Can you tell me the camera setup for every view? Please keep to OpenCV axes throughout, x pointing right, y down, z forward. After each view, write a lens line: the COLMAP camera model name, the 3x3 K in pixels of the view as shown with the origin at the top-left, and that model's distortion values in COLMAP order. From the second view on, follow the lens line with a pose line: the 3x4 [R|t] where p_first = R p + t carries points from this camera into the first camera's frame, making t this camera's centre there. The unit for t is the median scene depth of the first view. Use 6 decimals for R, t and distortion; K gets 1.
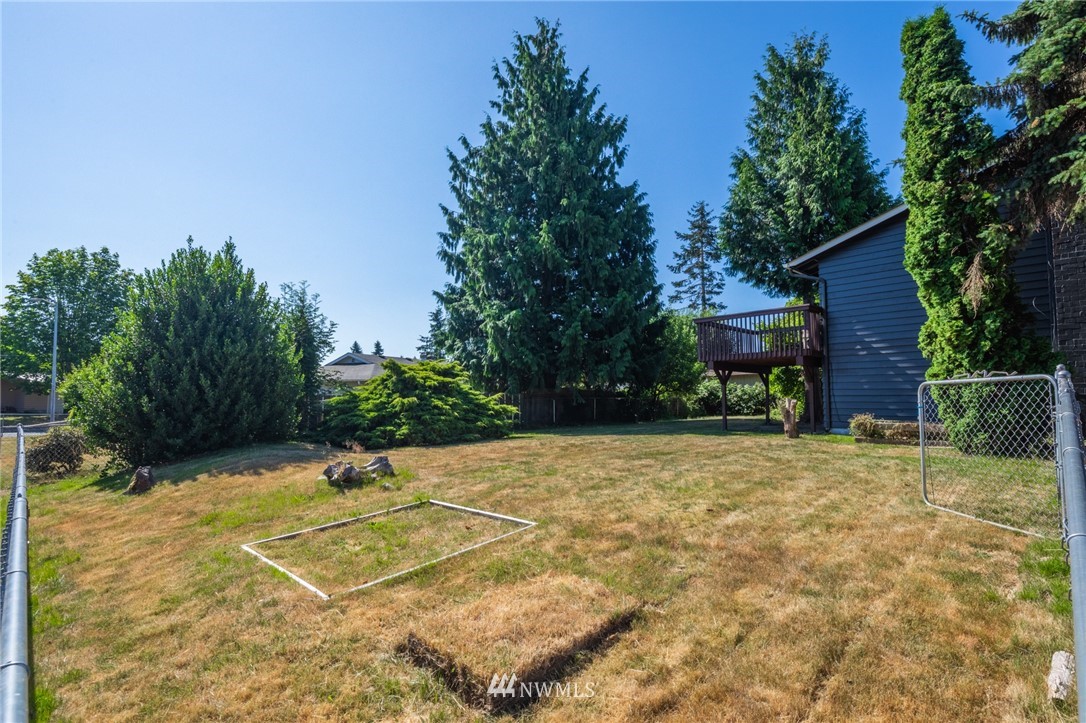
lens RADIAL K [[536.7, 0, 542.2], [0, 536.7, 361.3], [0, 0, 1]] dist [-0.001936, -0.000564]
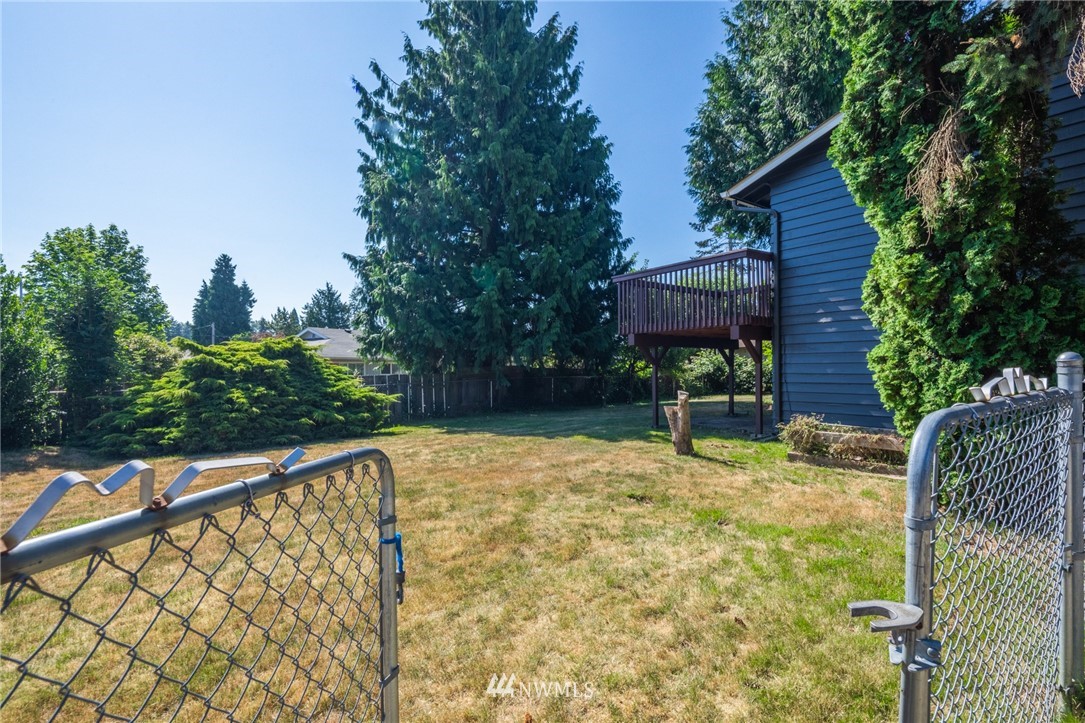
lens RADIAL K [[536.3, 0, 543.1], [0, 536.3, 364.1], [0, 0, 1]] dist [-0.001936, -0.000564]
pose [[0.994306, -0.007340, -0.106310, 0.301302], [0.013691, 0.998156, 0.059141, -0.004324], [0.105680, -0.060260, 0.992573, 0.283901]]
